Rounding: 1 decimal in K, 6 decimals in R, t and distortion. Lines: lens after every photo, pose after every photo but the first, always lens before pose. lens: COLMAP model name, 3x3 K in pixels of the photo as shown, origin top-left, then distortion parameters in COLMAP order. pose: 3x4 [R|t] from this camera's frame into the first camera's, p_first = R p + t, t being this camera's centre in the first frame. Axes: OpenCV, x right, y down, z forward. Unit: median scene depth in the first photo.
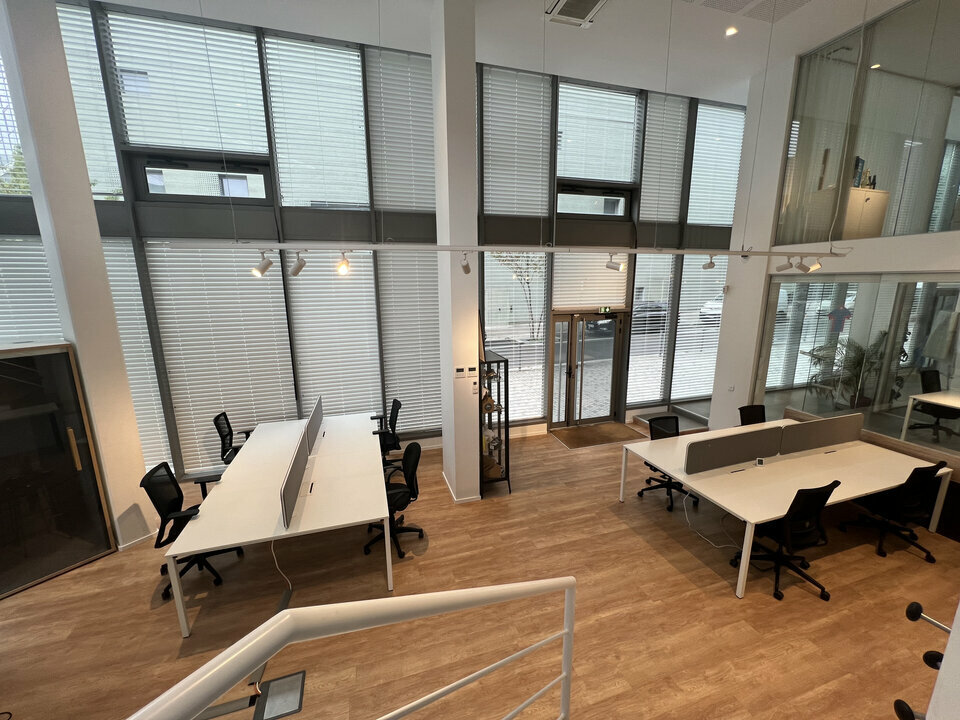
lens RADIAL K [[383.5, 0, 477.3], [0, 383.5, 361.6], [0, 0, 1]] dist [-0.002028, 0.000133]
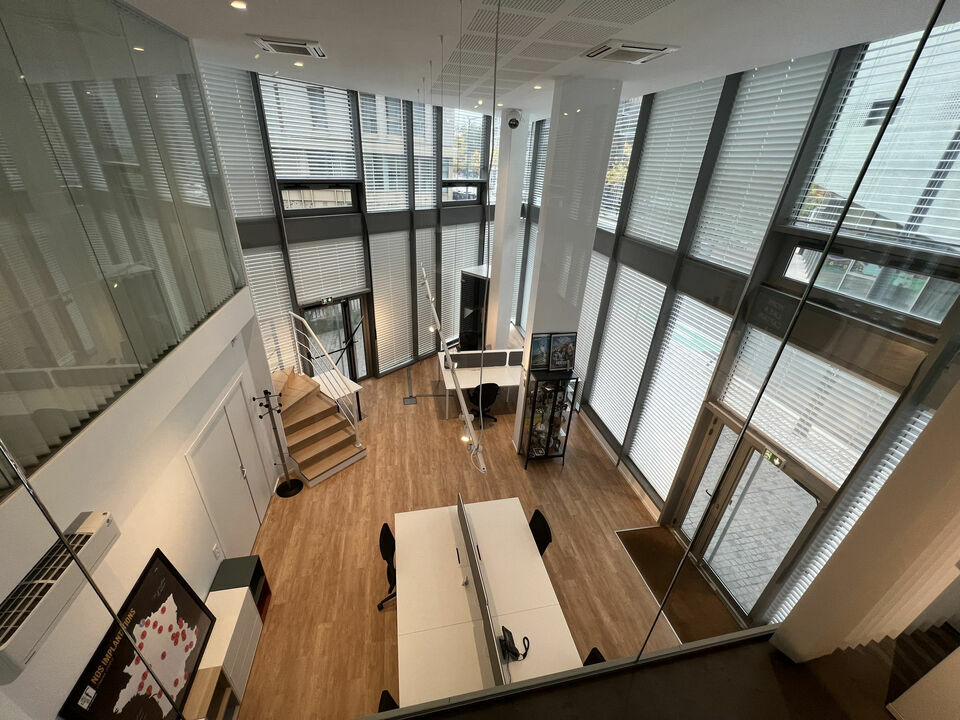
lens RADIAL K [[383.5, 0, 477.3], [0, 383.5, 361.6], [0, 0, 1]] dist [-0.002028, 0.000133]
pose [[-0.098959, 0.467666, -0.878348, 1.073283], [-0.248169, 0.843191, 0.476907, -0.554145], [0.963649, 0.265173, 0.032619, 0.681015]]
